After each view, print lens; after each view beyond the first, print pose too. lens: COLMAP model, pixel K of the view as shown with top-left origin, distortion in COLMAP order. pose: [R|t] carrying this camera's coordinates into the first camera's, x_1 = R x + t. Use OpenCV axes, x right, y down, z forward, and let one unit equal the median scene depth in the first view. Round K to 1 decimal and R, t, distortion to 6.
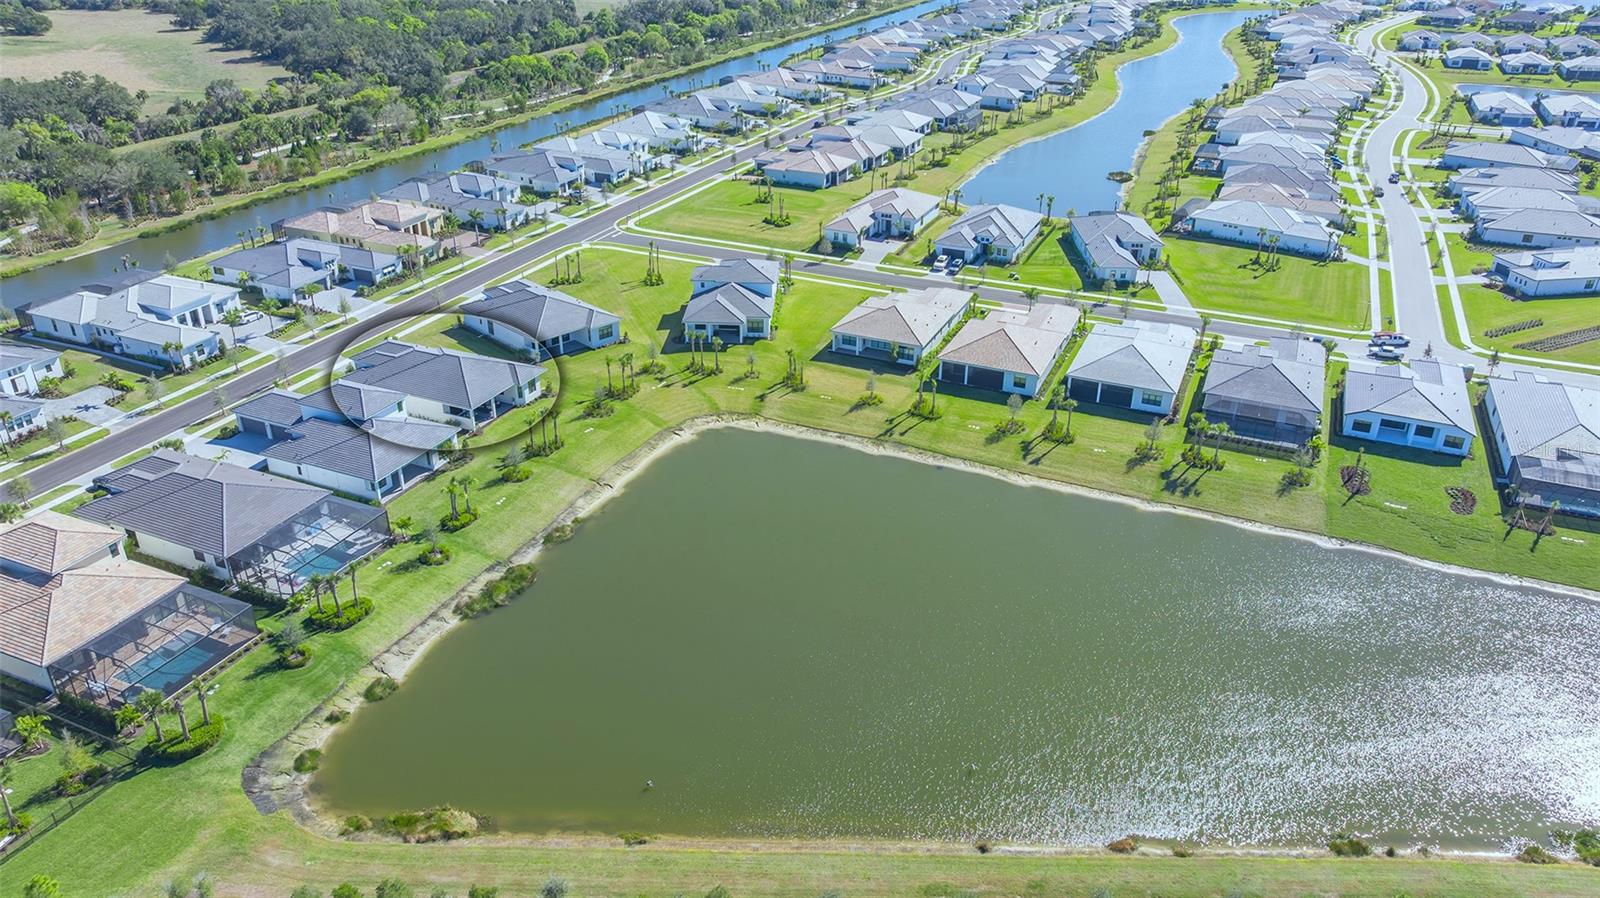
lens RADIAL K [[1132.0, 0, 804.2], [0, 1132.0, 447.7], [0, 0, 1]] dist [-0.021047, 0.001364]
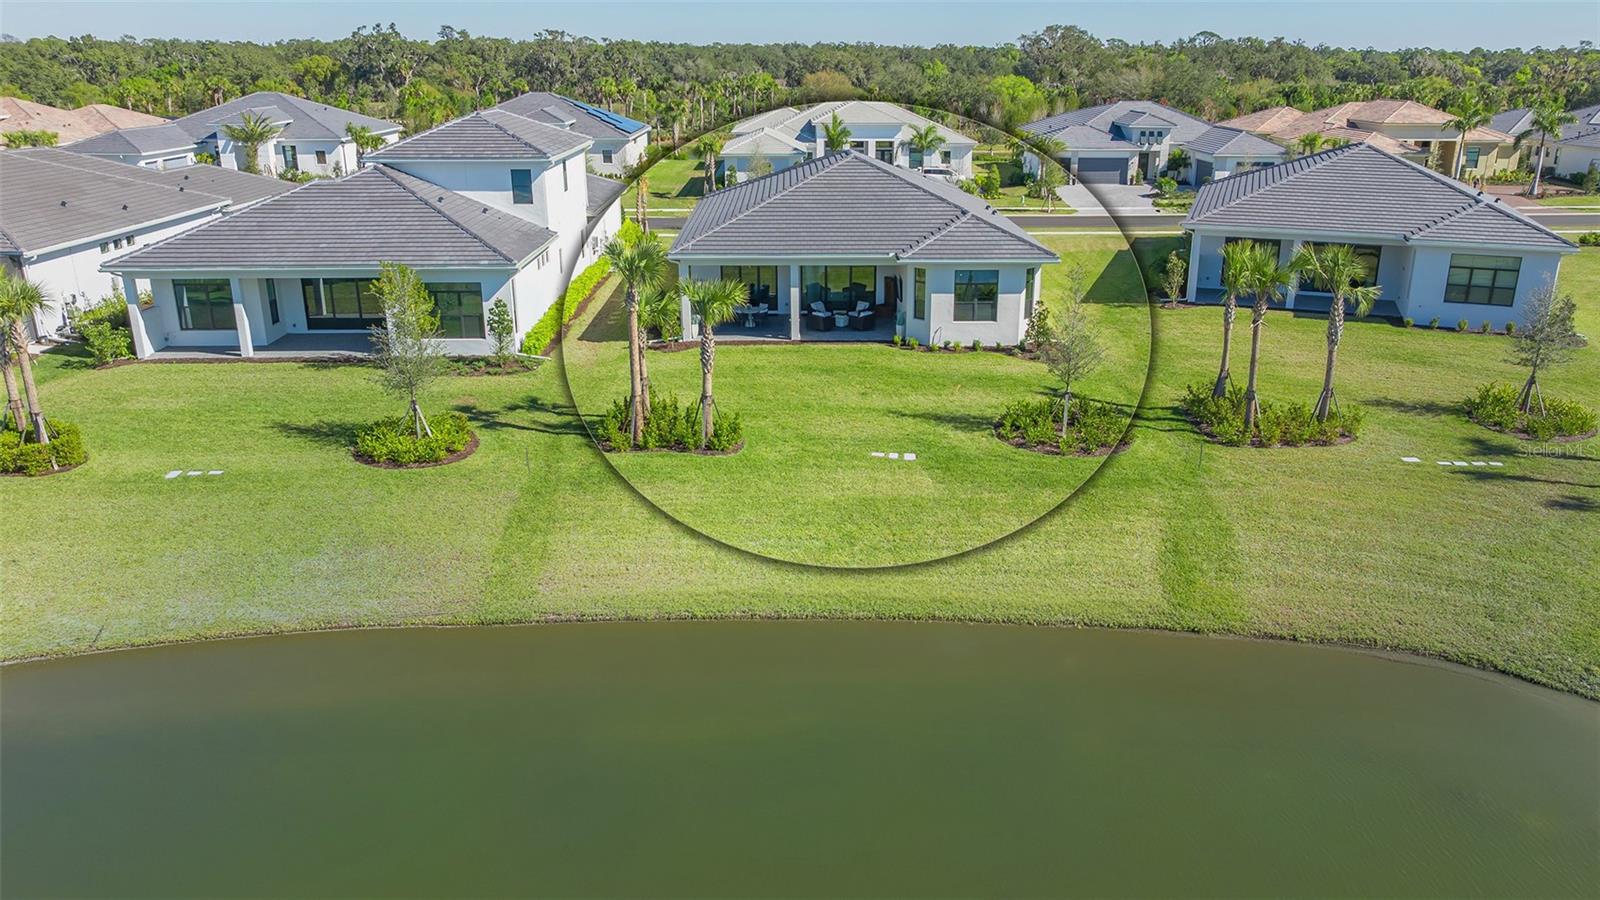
lens RADIAL K [[1174.6, 0, 840.0], [0, 1174.6, 467.3], [0, 0, 1]] dist [-0.005889, -0.042105]
pose [[0.438028, 0.289713, -0.850998, 0.004045], [-0.411897, 0.906110, 0.096462, -0.028621], [0.799044, 0.308271, 0.516234, 0.790873]]
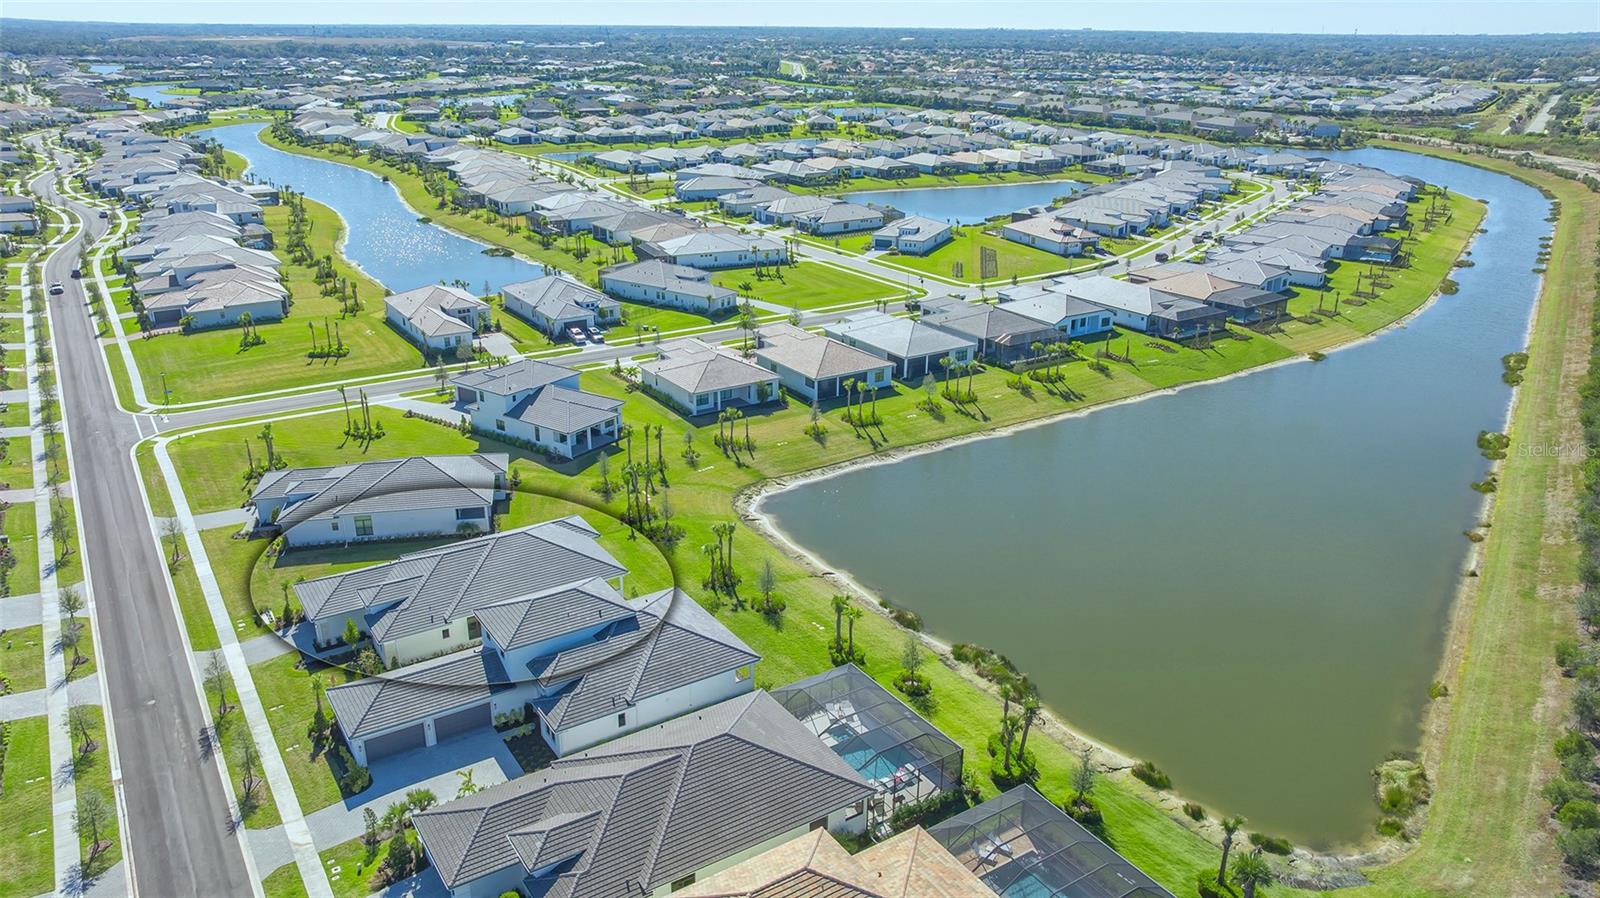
lens RADIAL K [[1132.0, 0, 804.2], [0, 1132.0, 447.7], [0, 0, 1]] dist [-0.021047, 0.001364]
pose [[0.542702, -0.301955, 0.783772, -0.692841], [0.382801, 0.919515, 0.089191, -0.115084], [-0.747622, 0.251624, 0.614611, 0.391295]]
